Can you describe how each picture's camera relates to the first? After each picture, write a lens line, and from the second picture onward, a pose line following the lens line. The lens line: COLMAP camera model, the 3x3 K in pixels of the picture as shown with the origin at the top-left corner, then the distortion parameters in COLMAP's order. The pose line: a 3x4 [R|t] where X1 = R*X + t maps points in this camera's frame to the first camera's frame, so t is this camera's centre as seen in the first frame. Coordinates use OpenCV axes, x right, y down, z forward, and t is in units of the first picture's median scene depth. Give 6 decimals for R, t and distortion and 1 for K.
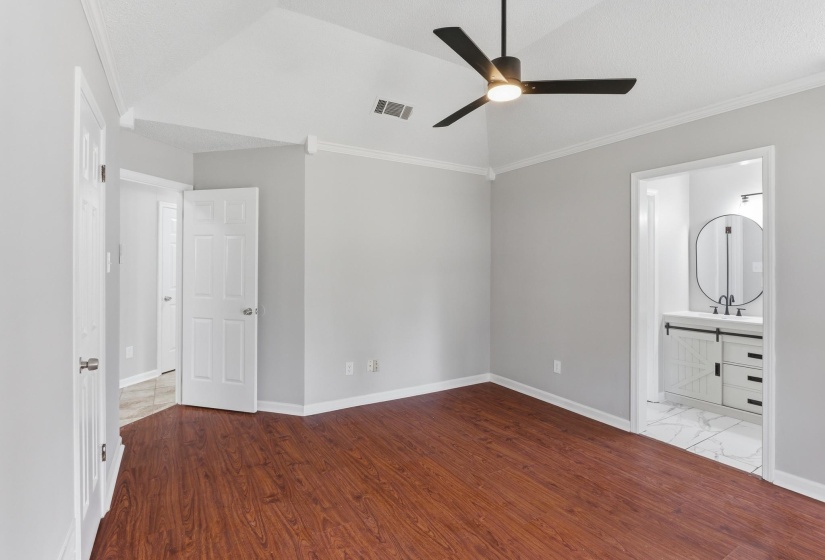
lens RADIAL K [[396.1, 0, 422.5], [0, 396.1, 260.0], [0, 0, 1]] dist [-0.016424, 0.001228]
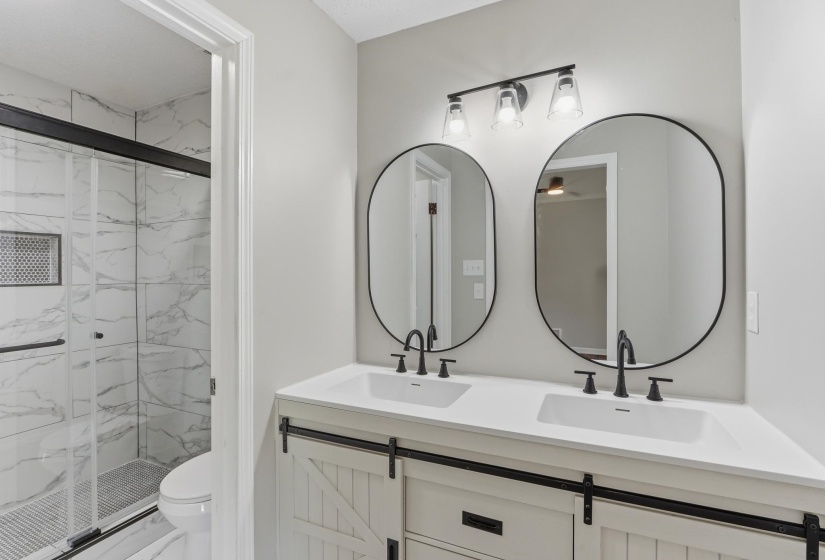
lens RADIAL K [[396.1, 0, 405.4], [0, 396.1, 274.4], [0, 0, 1]] dist [-0.016424, 0.001228]
pose [[0.842151, -0.011555, 0.539117, 0.526296], [0.001448, 0.999815, 0.019167, 0.021430], [-0.539239, -0.015361, 0.842013, 0.643251]]
